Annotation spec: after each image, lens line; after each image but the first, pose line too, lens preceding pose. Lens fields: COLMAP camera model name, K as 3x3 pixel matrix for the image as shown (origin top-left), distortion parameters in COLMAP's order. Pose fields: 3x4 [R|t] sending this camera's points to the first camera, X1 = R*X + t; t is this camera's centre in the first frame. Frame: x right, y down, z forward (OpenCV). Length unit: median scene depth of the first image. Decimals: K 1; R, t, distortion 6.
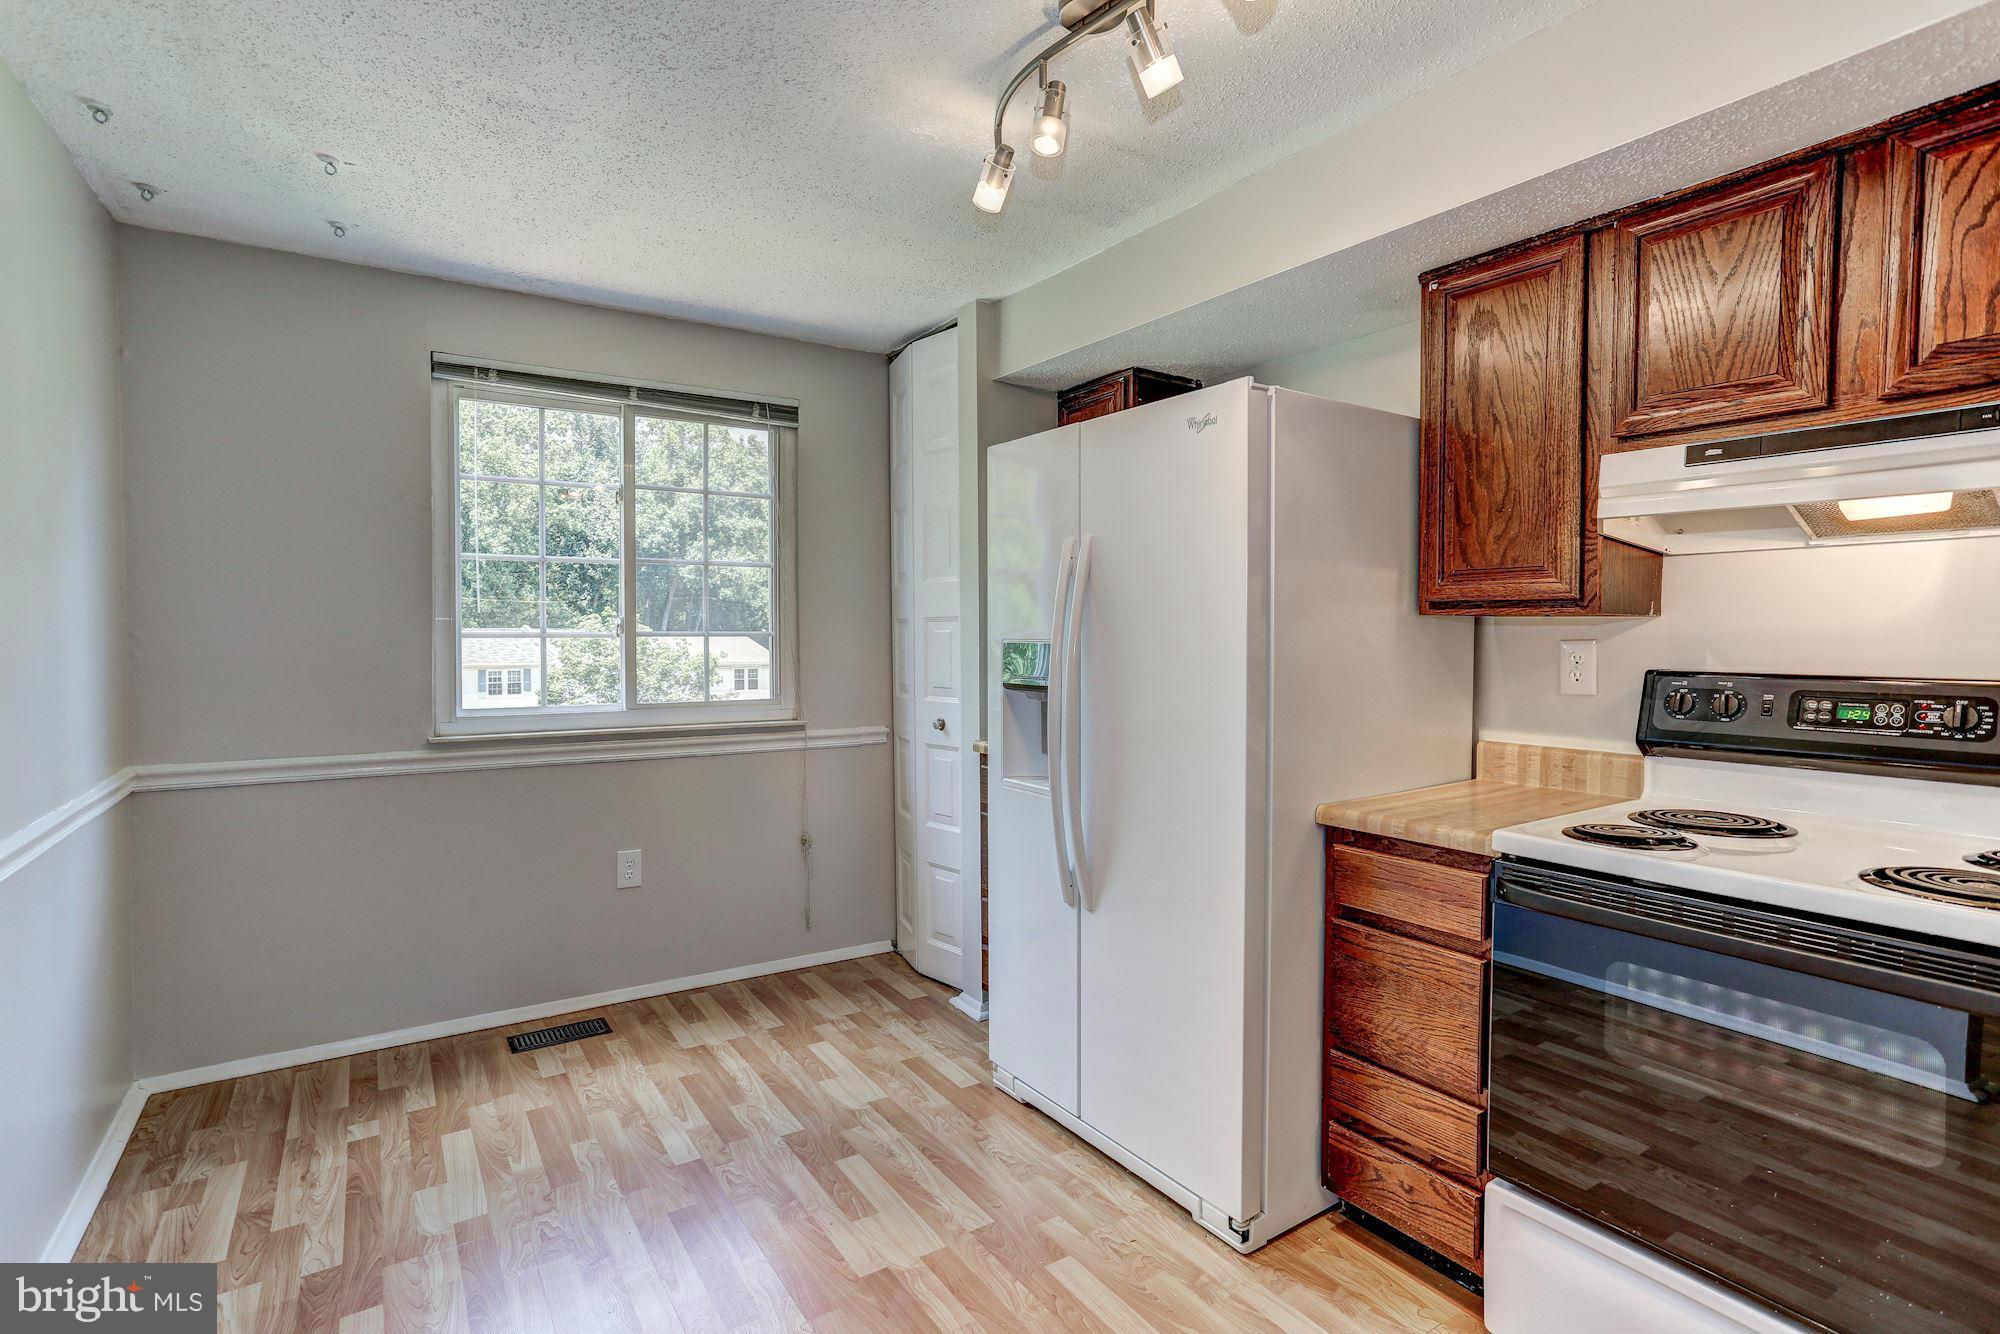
lens RADIAL K [[977.2, 0, 1013.3], [0, 977.2, 658.2], [0, 0, 1]] dist [-0.046510, 0.035177]
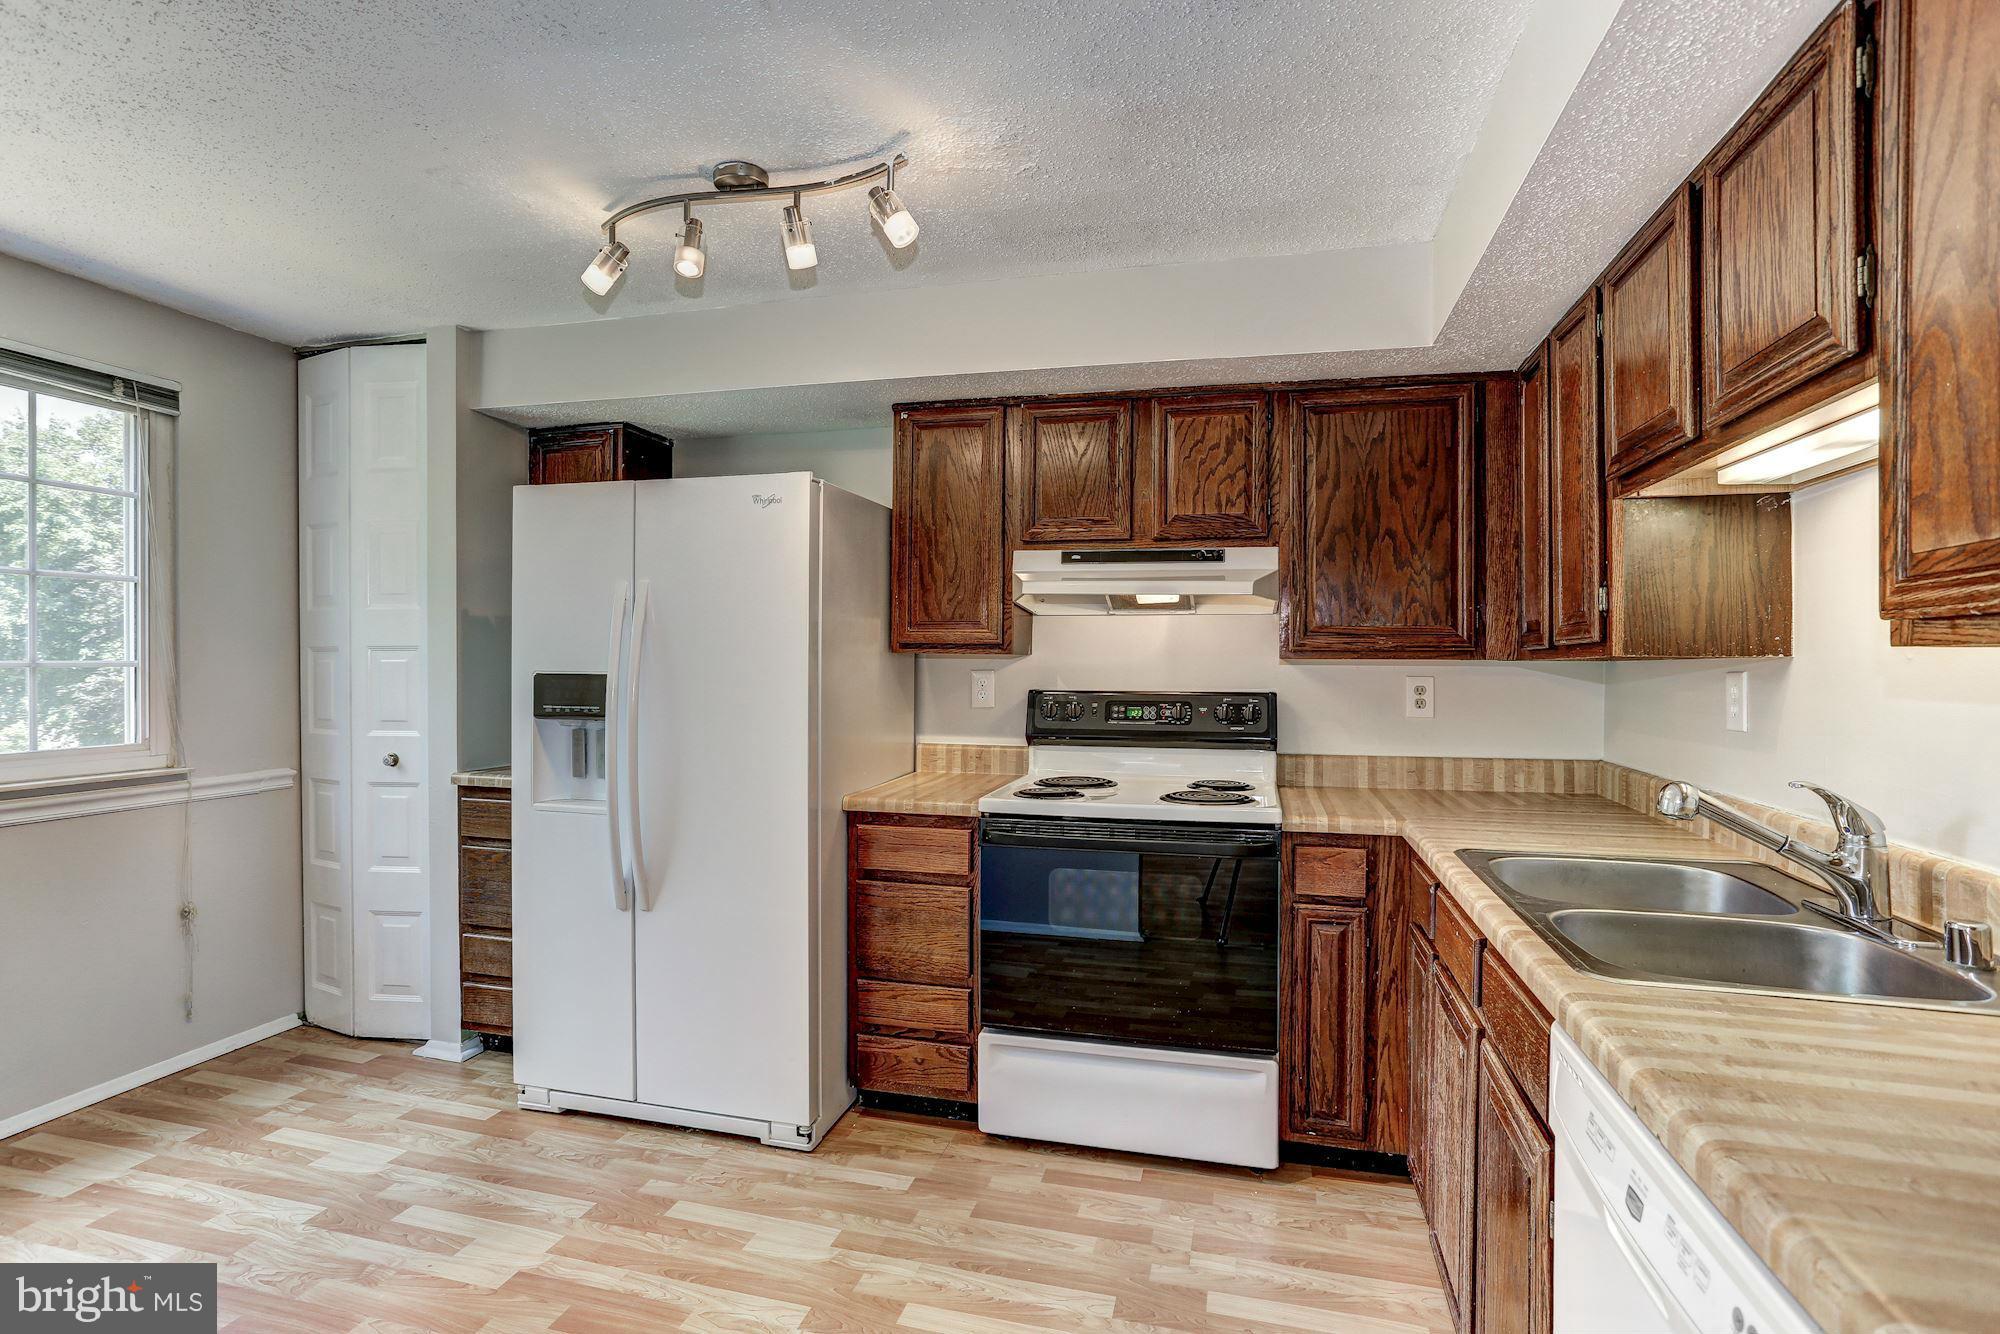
lens RADIAL K [[977.2, 0, 1013.3], [0, 977.2, 658.2], [0, 0, 1]] dist [-0.046510, 0.035177]
pose [[0.743748, 0.002193, 0.668456, -0.398153], [0.012309, 0.999780, -0.016975, -0.011836], [-0.668347, 0.020853, 0.743558, -0.142996]]
